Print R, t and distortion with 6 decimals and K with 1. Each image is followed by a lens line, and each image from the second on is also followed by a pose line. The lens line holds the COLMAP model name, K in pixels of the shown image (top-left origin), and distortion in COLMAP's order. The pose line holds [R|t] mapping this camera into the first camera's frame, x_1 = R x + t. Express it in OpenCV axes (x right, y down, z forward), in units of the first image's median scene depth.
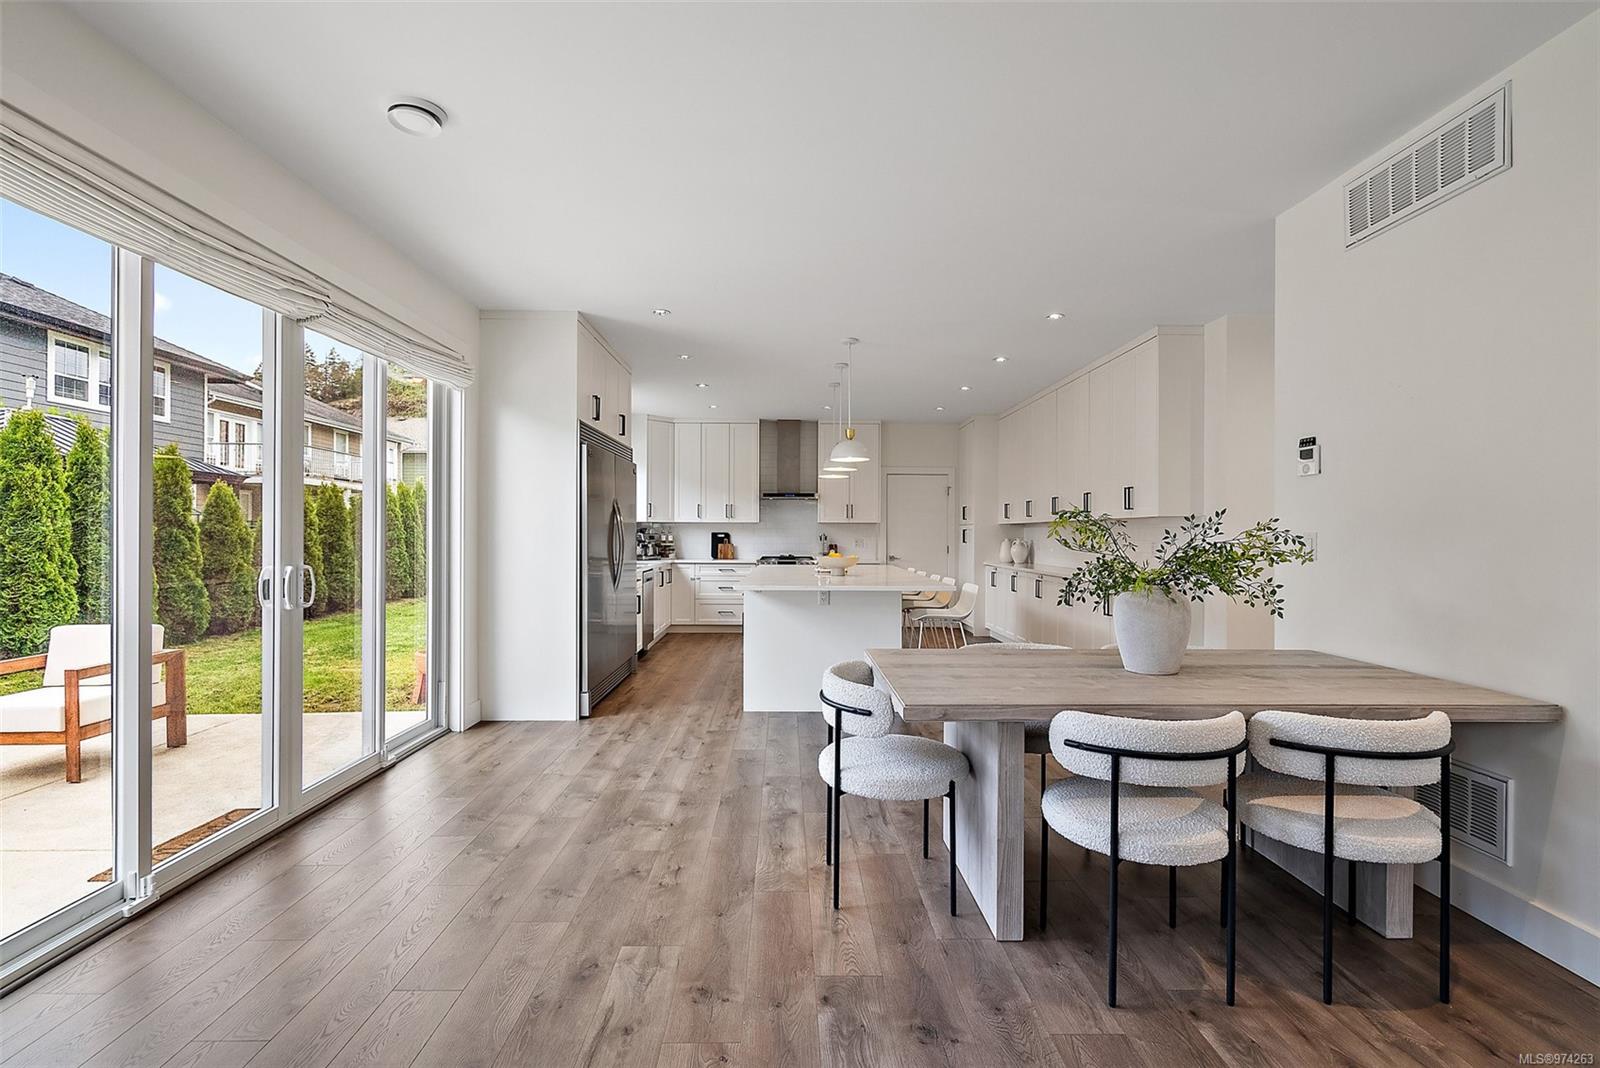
lens RADIAL K [[736.6, 0, 796.4], [0, 736.6, 534.1], [0, 0, 1]] dist [-0.003624, -0.000570]
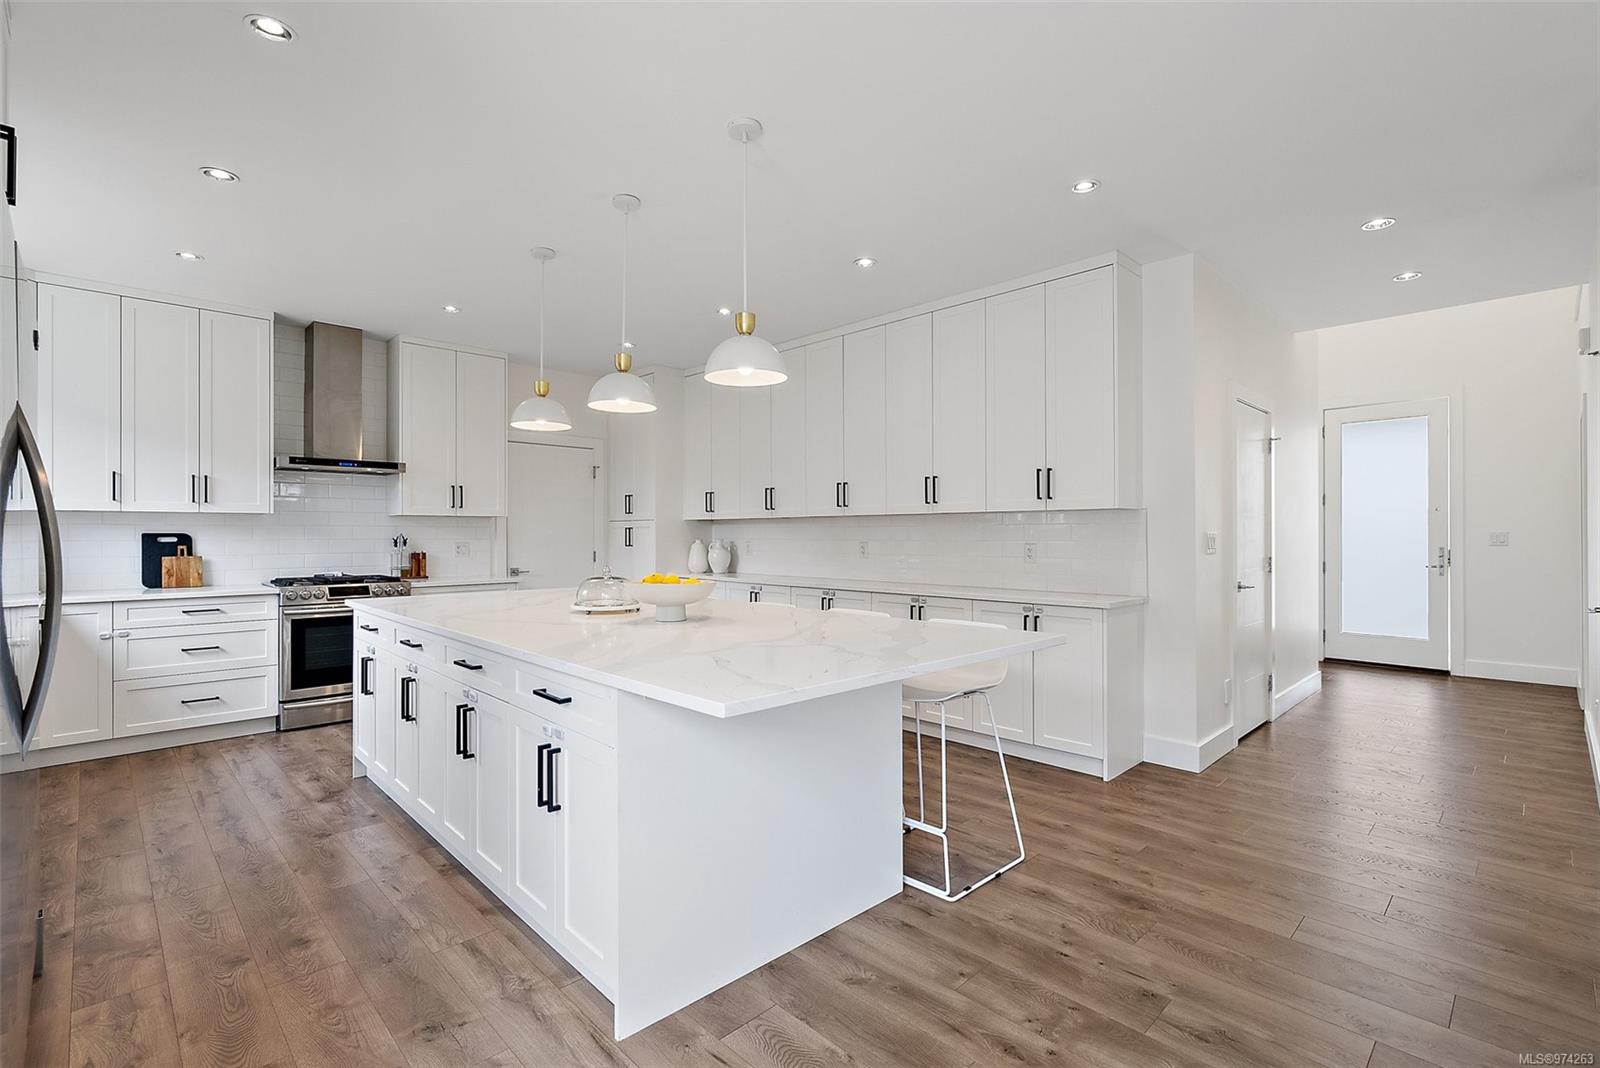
lens RADIAL K [[736.6, 0, 796.4], [0, 736.6, 534.1], [0, 0, 1]] dist [-0.003624, -0.000570]
pose [[0.726883, -0.004042, 0.686749, -0.136753], [0.003521, 0.999991, 0.002159, -0.000977], [-0.686752, 0.000848, 0.726891, 0.375549]]
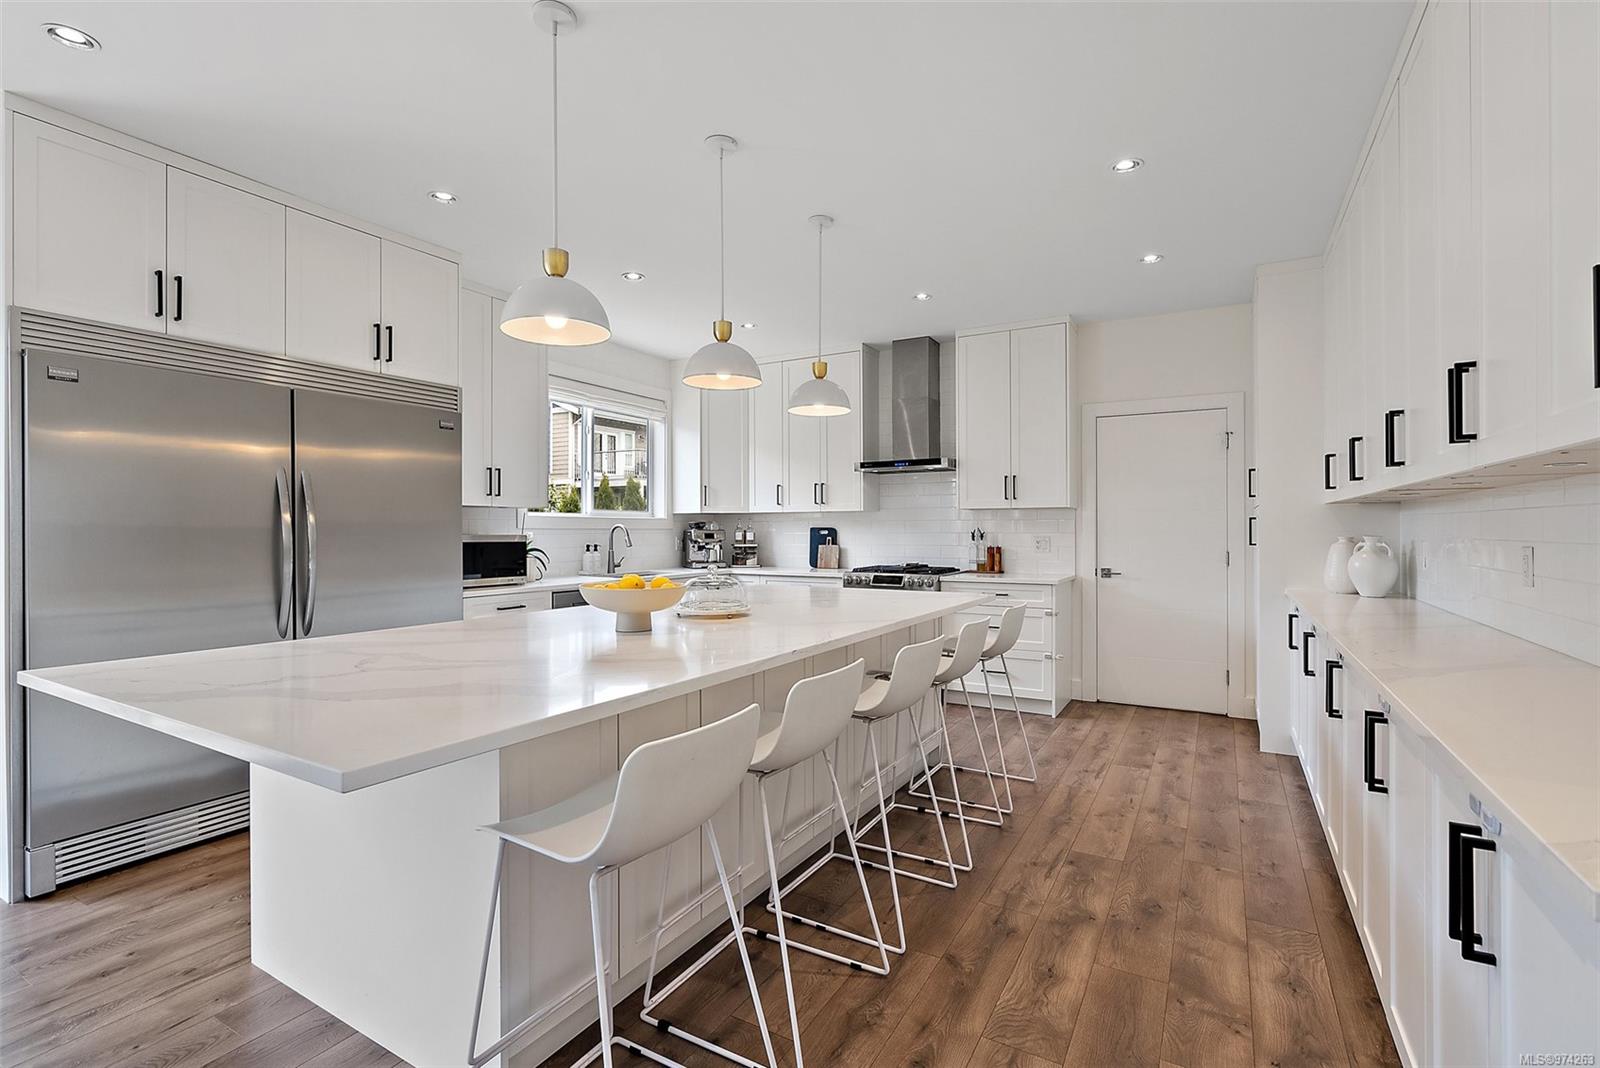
lens RADIAL K [[728.4, 0, 804.8], [0, 728.4, 527.6], [0, 0, 1]] dist [-0.002784, 0.000513]
pose [[0.858768, -0.006679, -0.512321, 0.218760], [0.005436, 0.999978, -0.003924, 0.000588], [0.512336, 0.000585, 0.858785, 0.447839]]
